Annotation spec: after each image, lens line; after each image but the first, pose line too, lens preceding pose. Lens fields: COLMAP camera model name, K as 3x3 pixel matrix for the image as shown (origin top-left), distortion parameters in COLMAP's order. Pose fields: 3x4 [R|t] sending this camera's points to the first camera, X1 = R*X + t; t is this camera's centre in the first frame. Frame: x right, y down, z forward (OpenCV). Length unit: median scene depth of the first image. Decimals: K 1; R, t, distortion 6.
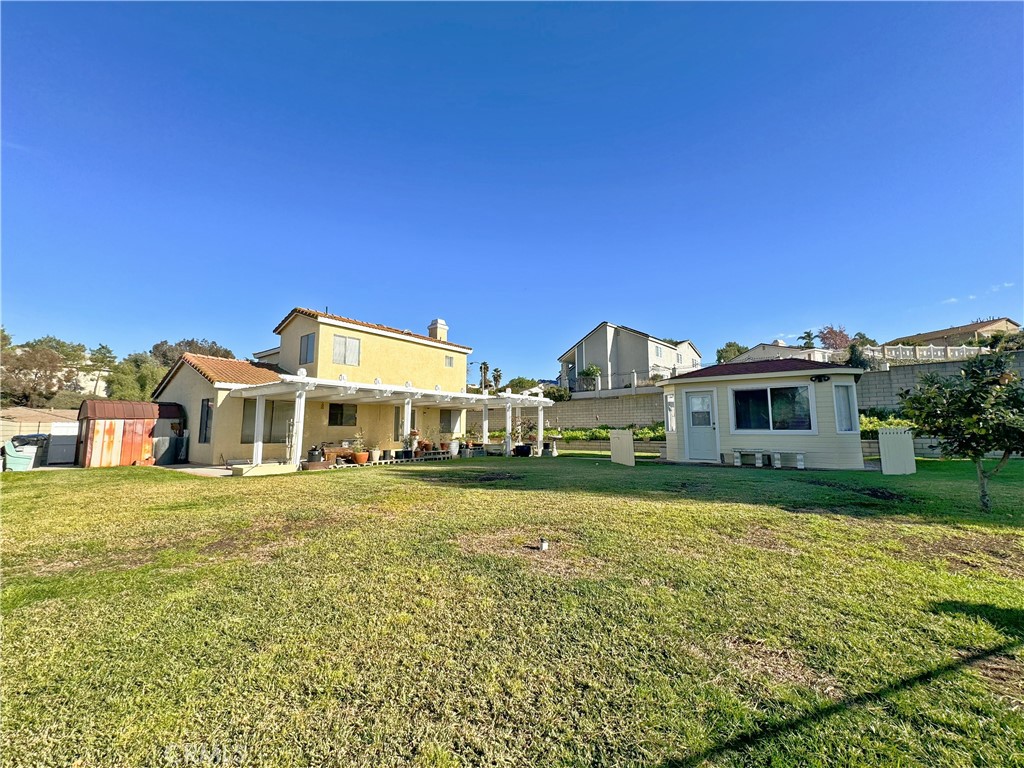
lens RADIAL K [[406.2, 0, 512.0], [0, 406.2, 384.0], [0, 0, 1]] dist [-0.000730, 0.000041]
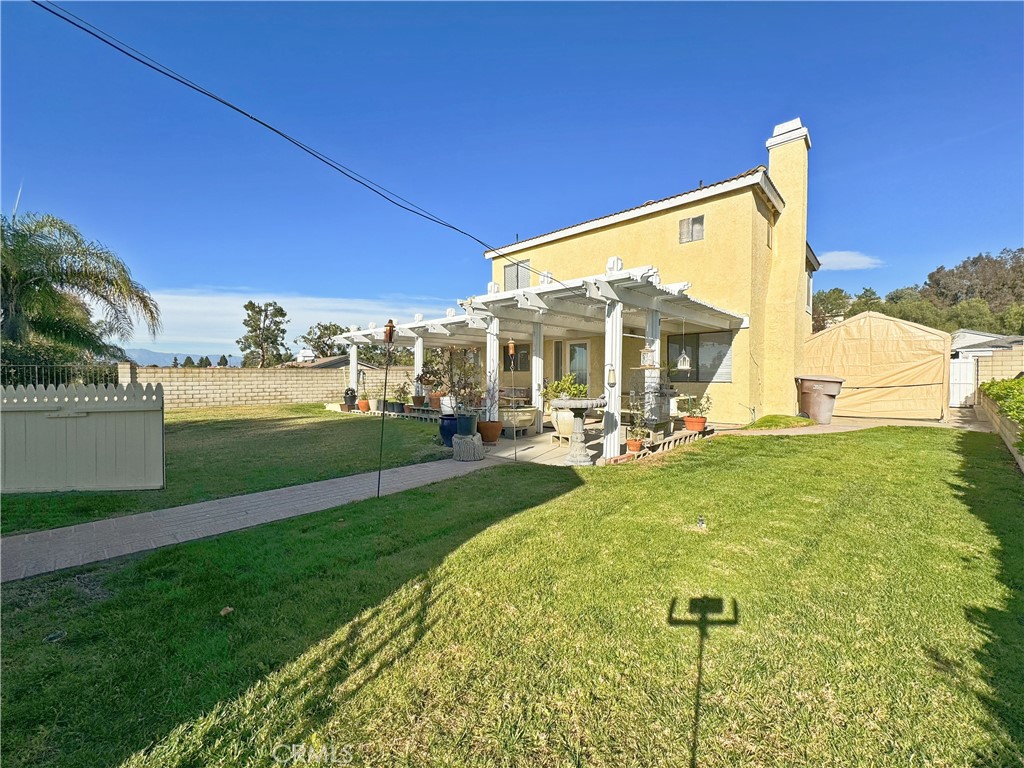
lens RADIAL K [[406.2, 0, 512.0], [0, 406.2, 384.0], [0, 0, 1]] dist [-0.000730, 0.000041]
pose [[-0.085091, 0.029178, -0.995946, 0.445374], [0.114009, 0.993291, 0.019359, 0.117534], [0.989829, -0.111899, -0.087846, 1.122136]]
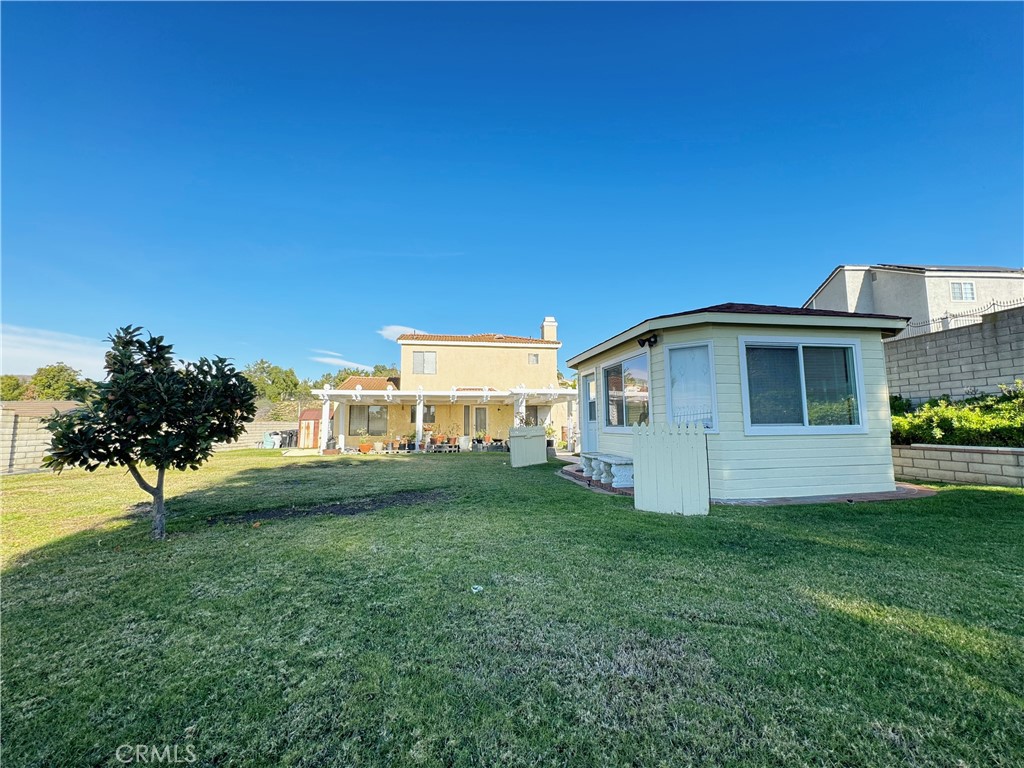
lens RADIAL K [[406.2, 0, 512.0], [0, 406.2, 384.0], [0, 0, 1]] dist [-0.000730, 0.000041]
pose [[0.731447, -0.071973, -0.678090, 0.675628], [0.080390, 0.996581, -0.019062, 0.031108], [0.677143, -0.040569, 0.734732, 0.287001]]
